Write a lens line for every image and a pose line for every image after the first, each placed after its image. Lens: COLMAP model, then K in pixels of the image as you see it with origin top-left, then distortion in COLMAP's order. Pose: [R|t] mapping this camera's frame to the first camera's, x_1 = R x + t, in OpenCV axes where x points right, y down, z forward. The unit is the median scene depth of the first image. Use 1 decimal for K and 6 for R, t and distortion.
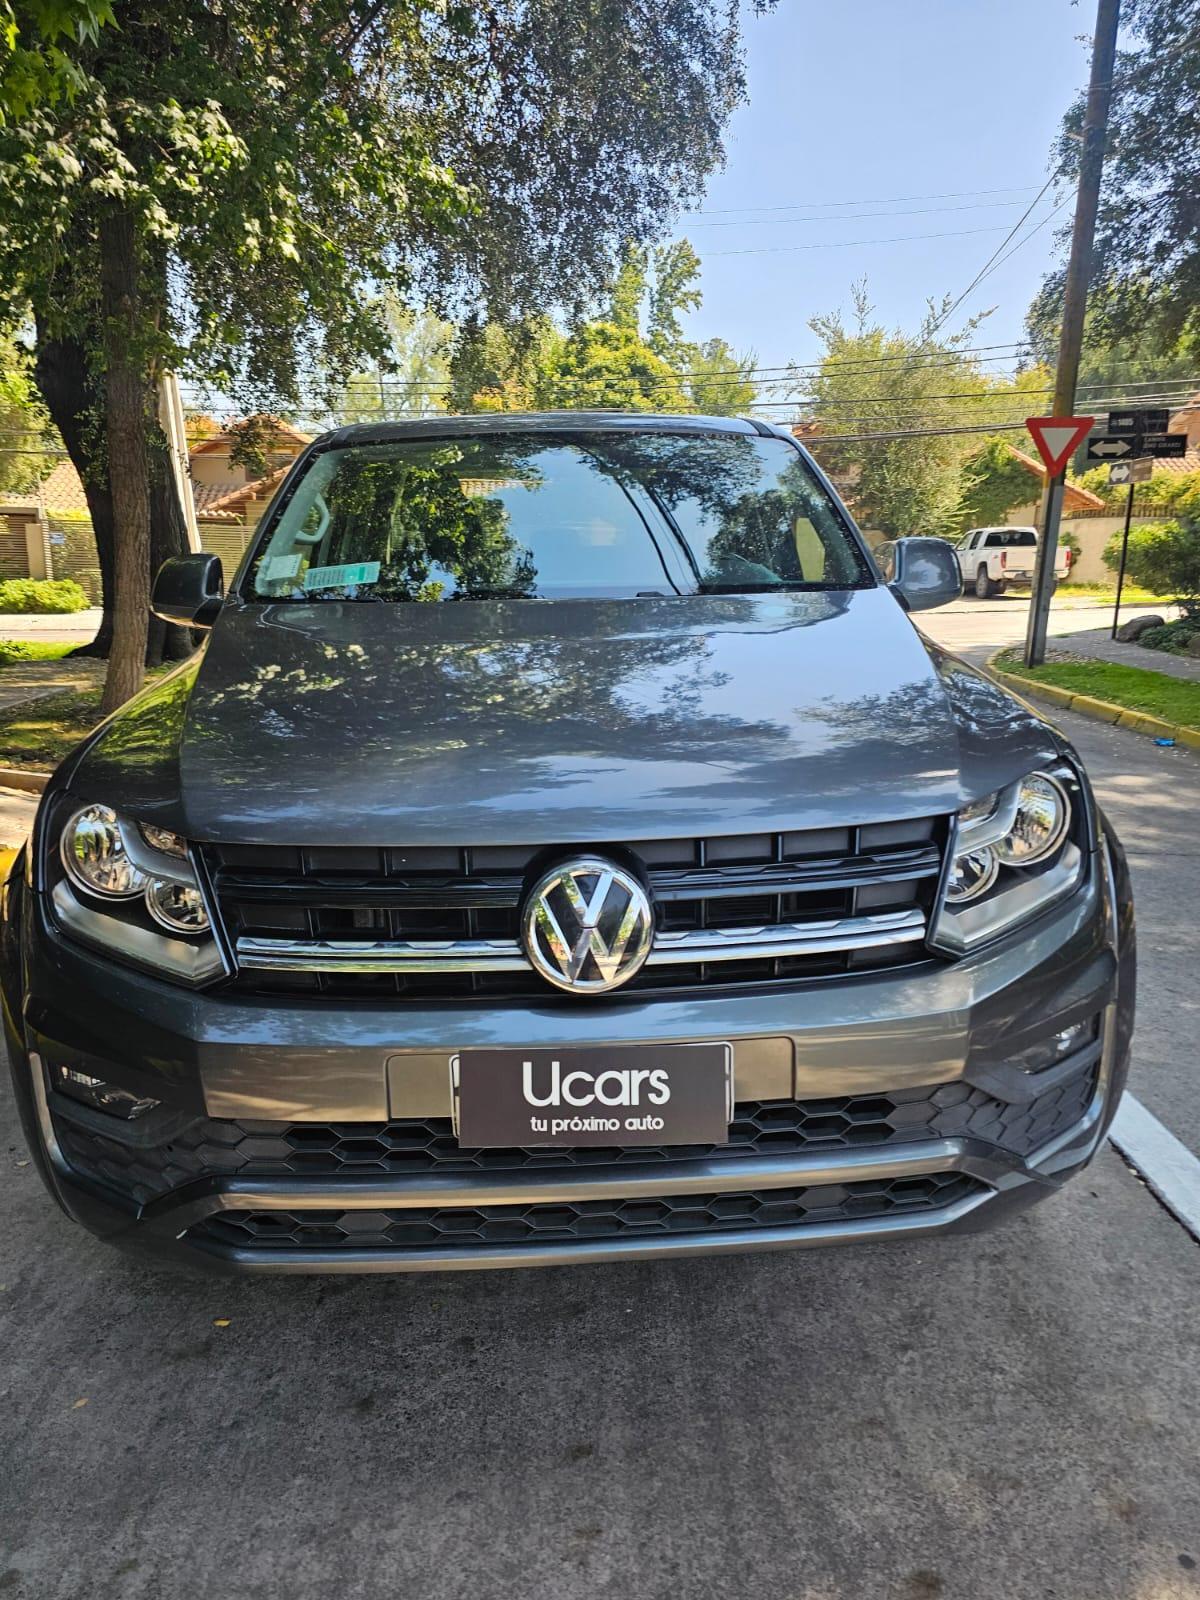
lens RADIAL K [[1079.8, 0, 603.5], [0, 1079.8, 798.3], [0, 0, 1]] dist [0.039576, -0.033907]
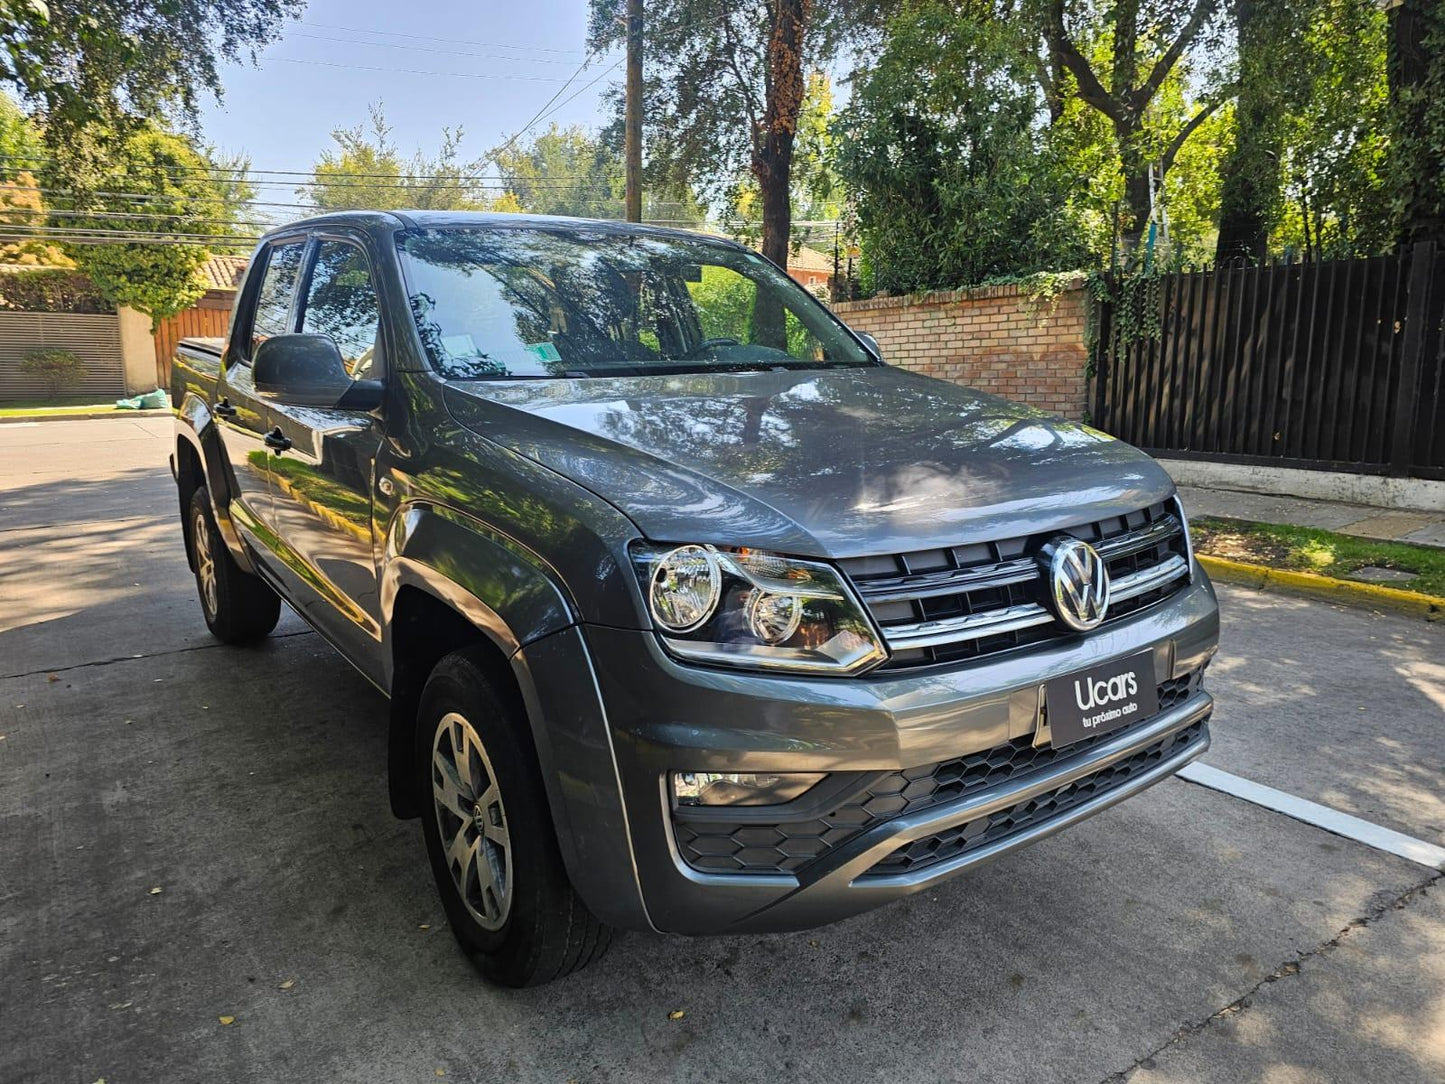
lens RADIAL K [[975.2, 0, 724.3], [0, 975.2, 539.5], [0, 0, 1]] dist [0.039576, -0.033907]
pose [[0.838430, -0.093492, 0.536931, -0.931895], [0.110814, 0.993841, 0.000012, 0.003765], [-0.533625, 0.059489, 0.843626, 0.111513]]
